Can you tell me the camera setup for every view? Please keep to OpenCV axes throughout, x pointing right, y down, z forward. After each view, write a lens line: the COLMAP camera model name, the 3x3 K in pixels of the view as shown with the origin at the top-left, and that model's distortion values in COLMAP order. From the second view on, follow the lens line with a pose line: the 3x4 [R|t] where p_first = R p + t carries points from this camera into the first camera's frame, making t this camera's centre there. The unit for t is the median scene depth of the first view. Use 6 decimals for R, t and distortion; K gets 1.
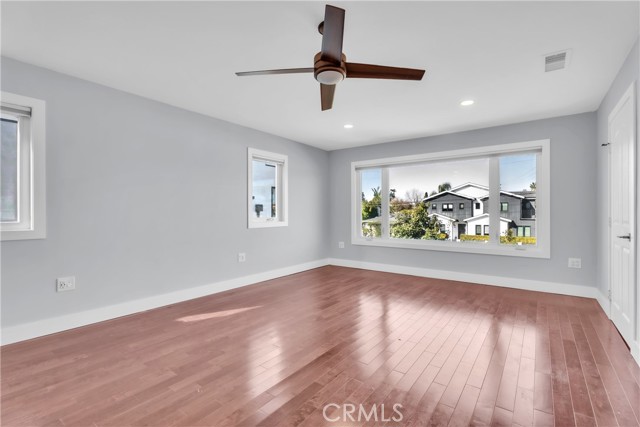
lens RADIAL K [[300.0, 0, 321.1], [0, 300.0, 214.6], [0, 0, 1]] dist [0.000835, 0.000149]
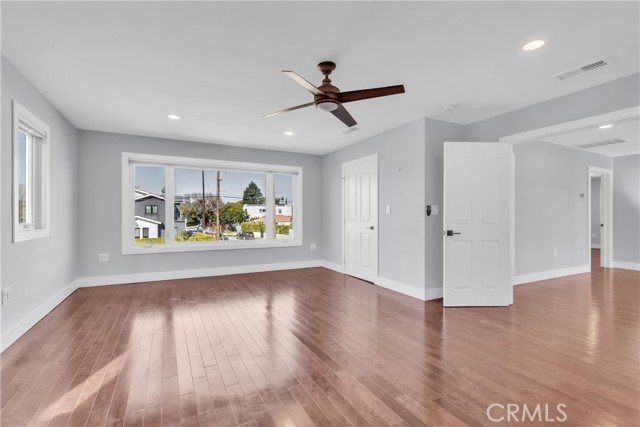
lens RADIAL K [[300.0, 0, 321.1], [0, 300.0, 214.6], [0, 0, 1]] dist [0.000835, 0.000149]
pose [[0.433164, 0.002952, 0.901310, -0.436894], [0.004054, 0.999978, -0.005223, -0.001815], [-0.901306, 0.005916, 0.433143, 0.195600]]
